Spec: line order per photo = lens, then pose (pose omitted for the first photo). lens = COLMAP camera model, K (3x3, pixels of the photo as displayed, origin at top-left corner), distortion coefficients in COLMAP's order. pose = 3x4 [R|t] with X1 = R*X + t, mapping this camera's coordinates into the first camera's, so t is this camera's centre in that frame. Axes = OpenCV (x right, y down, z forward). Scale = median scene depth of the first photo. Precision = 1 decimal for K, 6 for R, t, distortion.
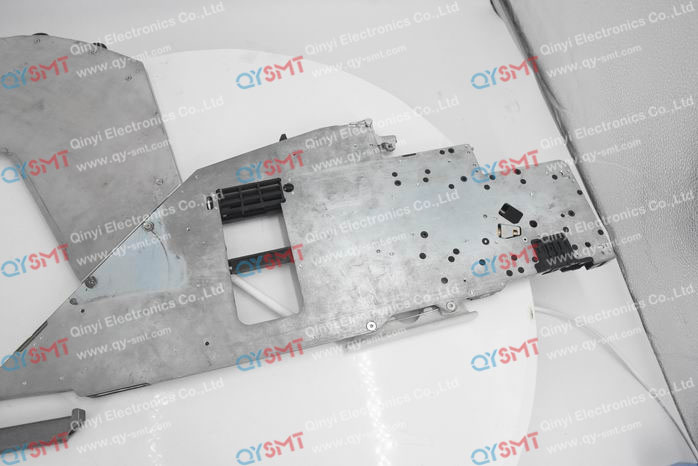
lens RADIAL K [[464.9, 0, 349.0], [0, 464.9, 233.0], [0, 0, 1]] dist [-0.139319, 0.066698]
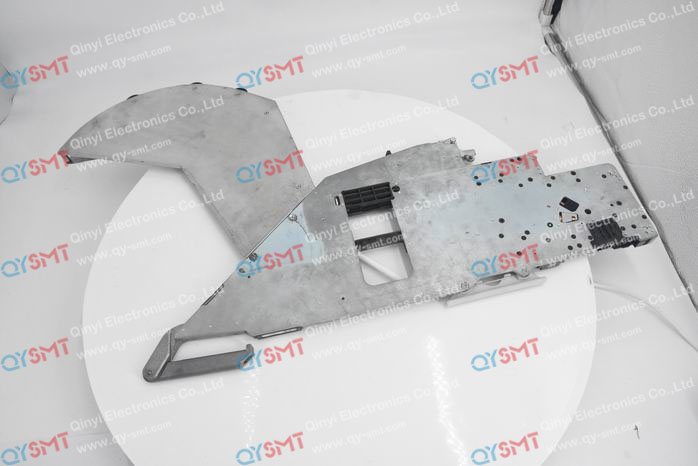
lens RADIAL K [[464.9, 0, 349.0], [0, 464.9, 233.0], [0, 0, 1]] dist [-0.139319, 0.066698]
pose [[0.991921, -0.018728, -0.125469, -0.100554], [0.007735, 0.996131, -0.087535, 0.144564], [0.126623, 0.085858, 0.988228, -0.318582]]
